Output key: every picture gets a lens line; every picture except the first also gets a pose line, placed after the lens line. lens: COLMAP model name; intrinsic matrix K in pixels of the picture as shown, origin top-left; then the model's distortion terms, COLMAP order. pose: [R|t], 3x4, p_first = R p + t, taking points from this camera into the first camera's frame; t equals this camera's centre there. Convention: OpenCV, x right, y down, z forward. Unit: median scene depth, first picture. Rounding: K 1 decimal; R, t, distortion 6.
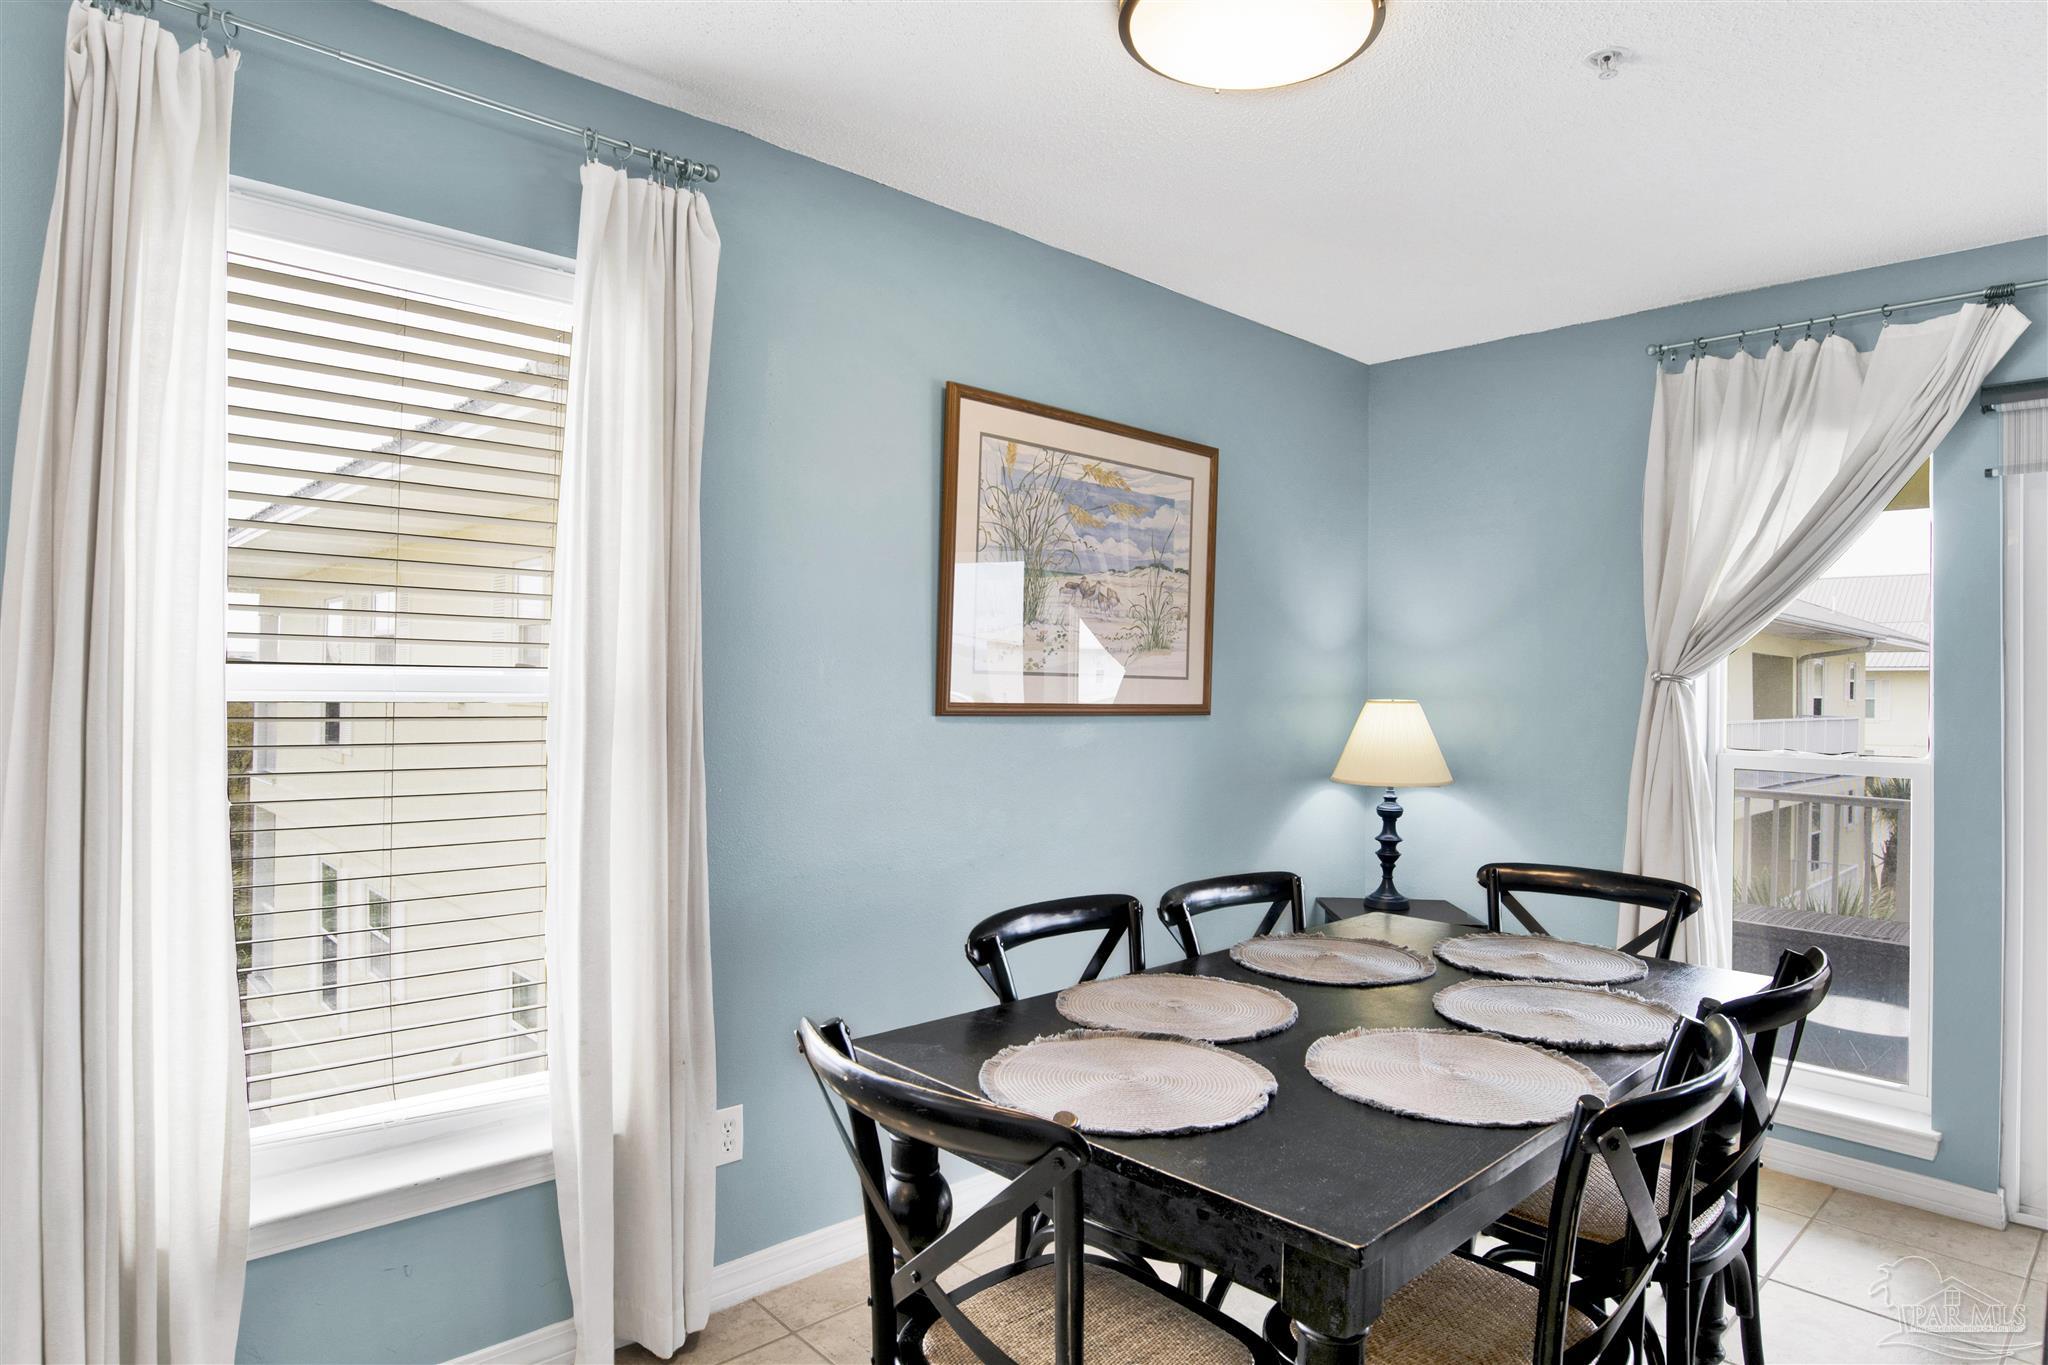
lens RADIAL K [[1137.2, 0, 1036.7], [0, 1137.2, 668.9], [0, 0, 1]] dist [-0.082833, 0.030261]
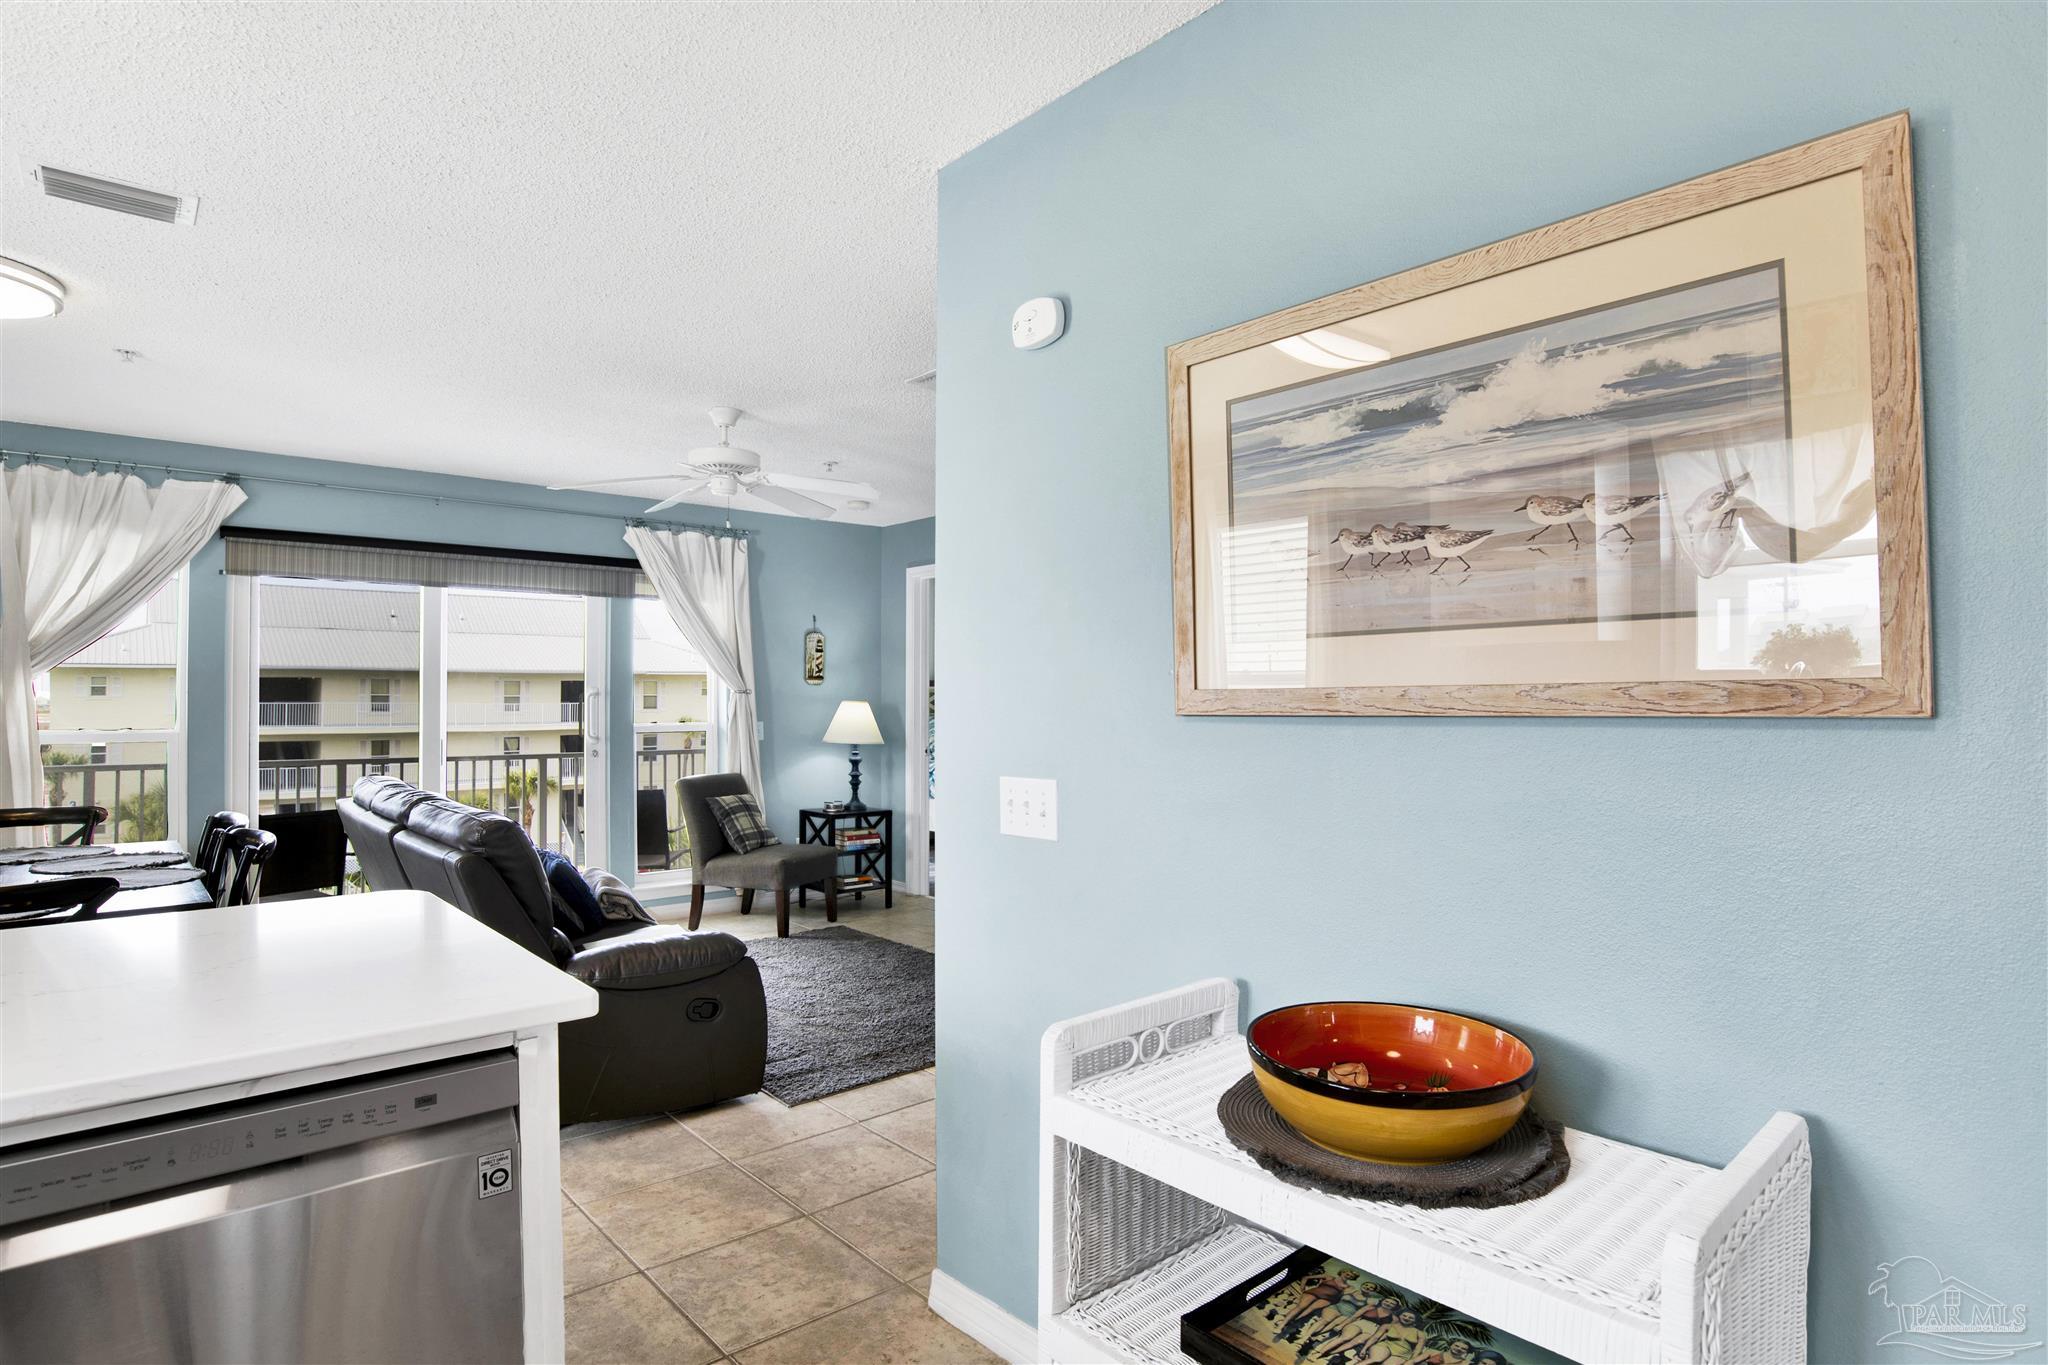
lens RADIAL K [[1082.3, 0, 1024.6], [0, 1082.3, 680.9], [0, 0, 1]] dist [-0.065991, 0.023829]
pose [[0.031115, -0.003230, 0.999511, -0.783081], [-0.008305, 0.999959, 0.003490, -0.010935], [-0.999481, -0.008410, 0.031087, -0.386913]]
